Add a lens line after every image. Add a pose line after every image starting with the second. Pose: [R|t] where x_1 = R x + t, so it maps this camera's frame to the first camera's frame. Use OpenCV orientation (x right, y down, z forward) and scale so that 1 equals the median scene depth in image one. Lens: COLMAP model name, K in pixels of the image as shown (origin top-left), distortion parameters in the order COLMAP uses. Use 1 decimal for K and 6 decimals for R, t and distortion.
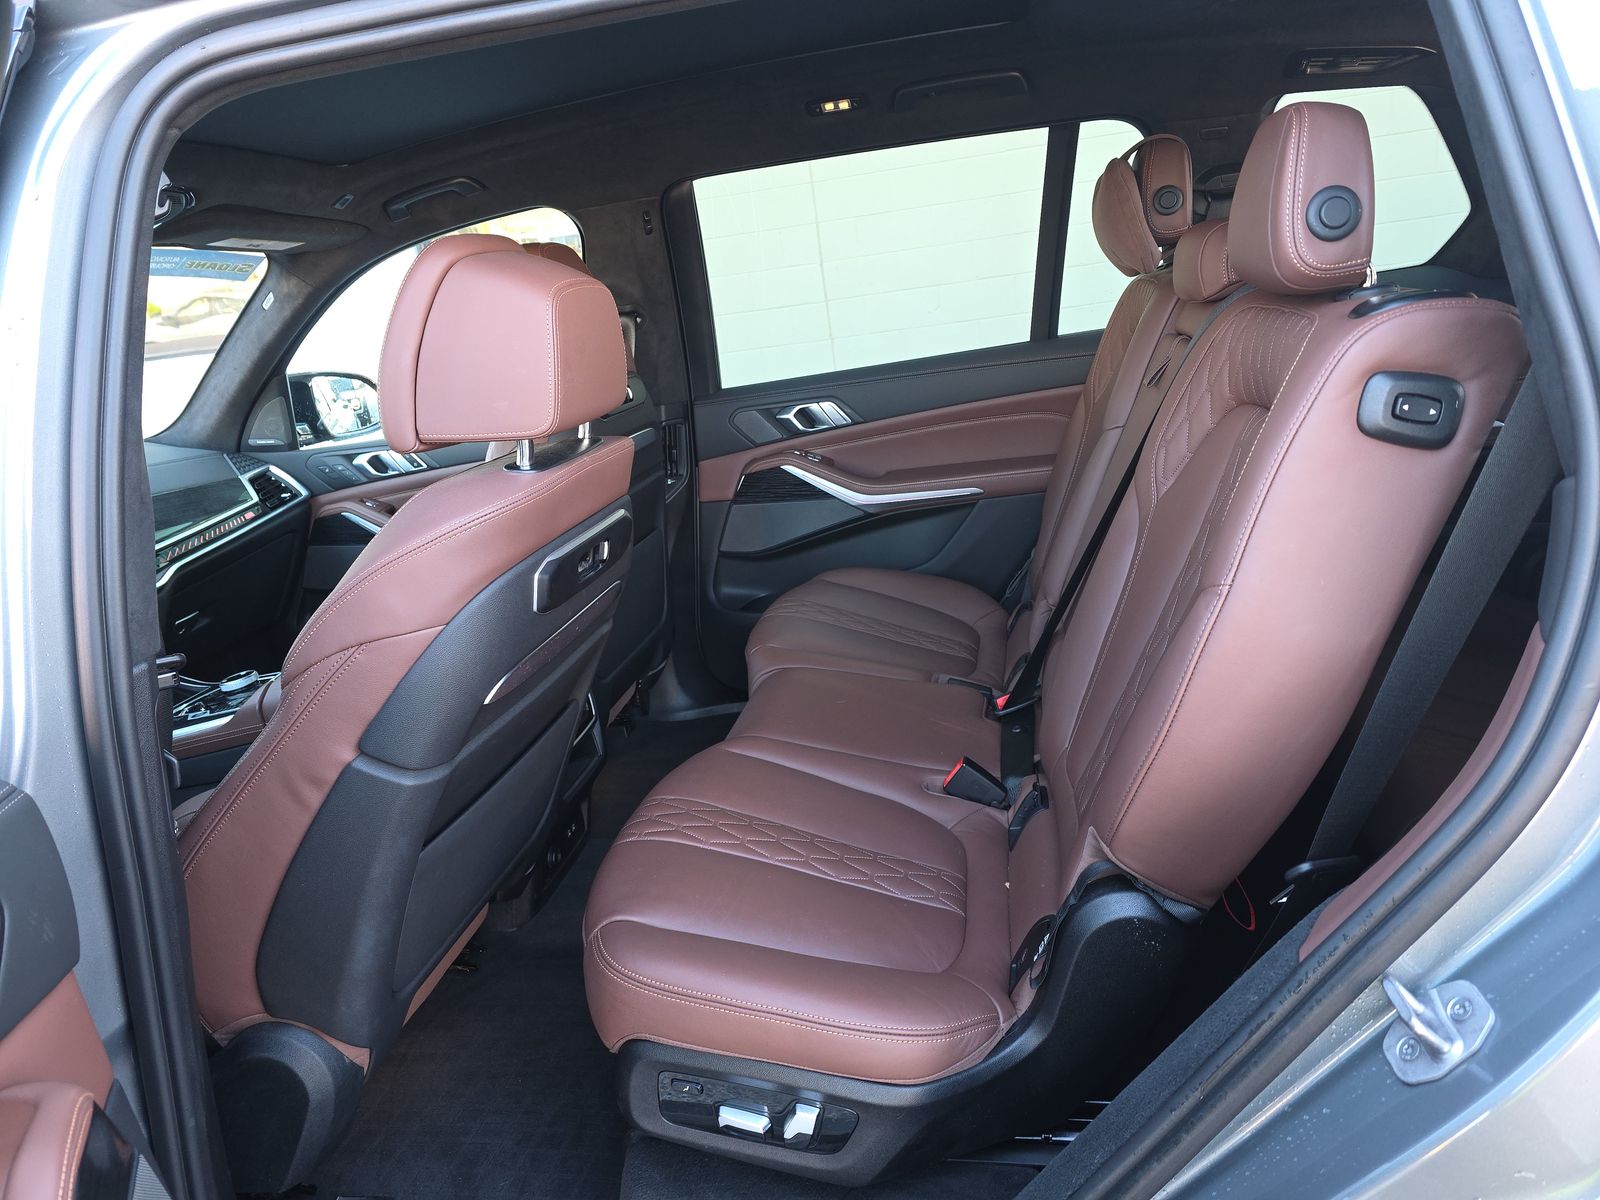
lens RADIAL K [[1024.3, 0, 808.4], [0, 1024.3, 602.9], [0, 0, 1]] dist [-0.001324, -0.000058]
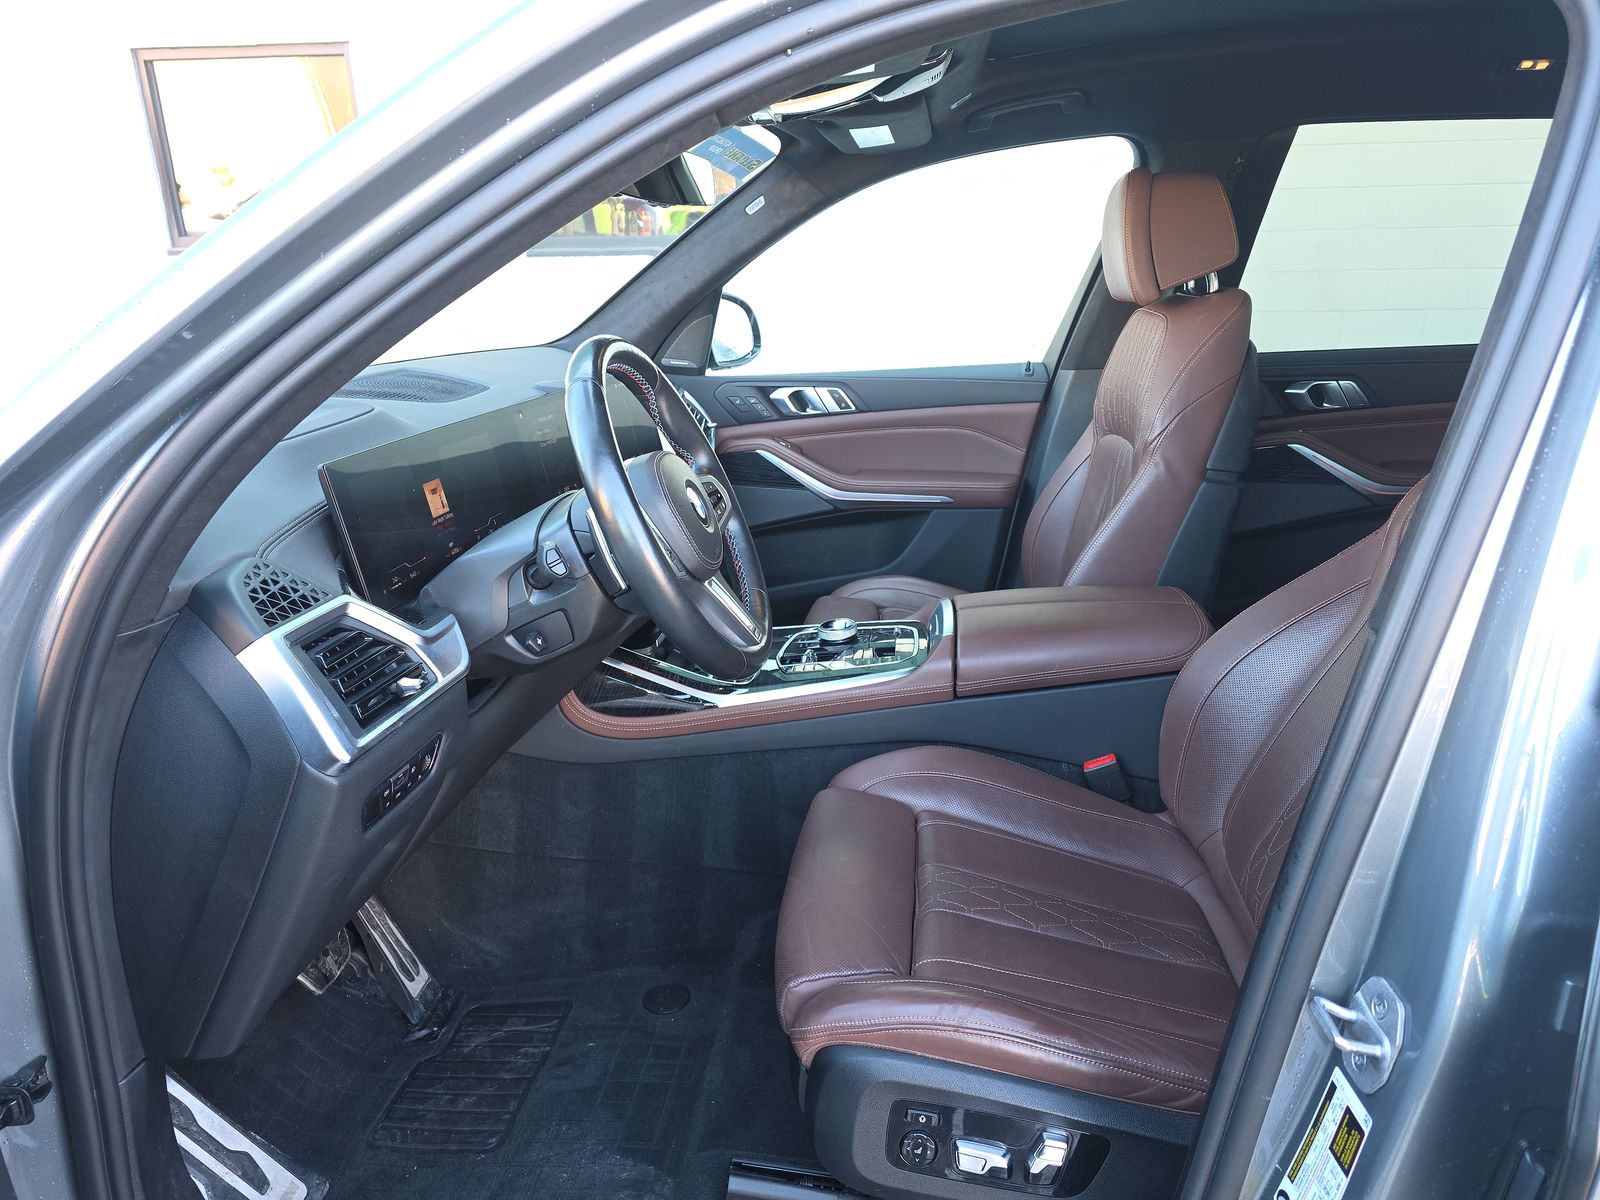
lens RADIAL K [[1091.0, 0, 812.8], [0, 1091.0, 604.4], [0, 0, 1]] dist [0.023300, -0.037604]
pose [[0.992984, 0.082170, 0.085035, -0.473449], [-0.082349, 0.996603, -0.001410, 0.042513], [-0.084862, -0.005603, 0.996377, 0.045469]]
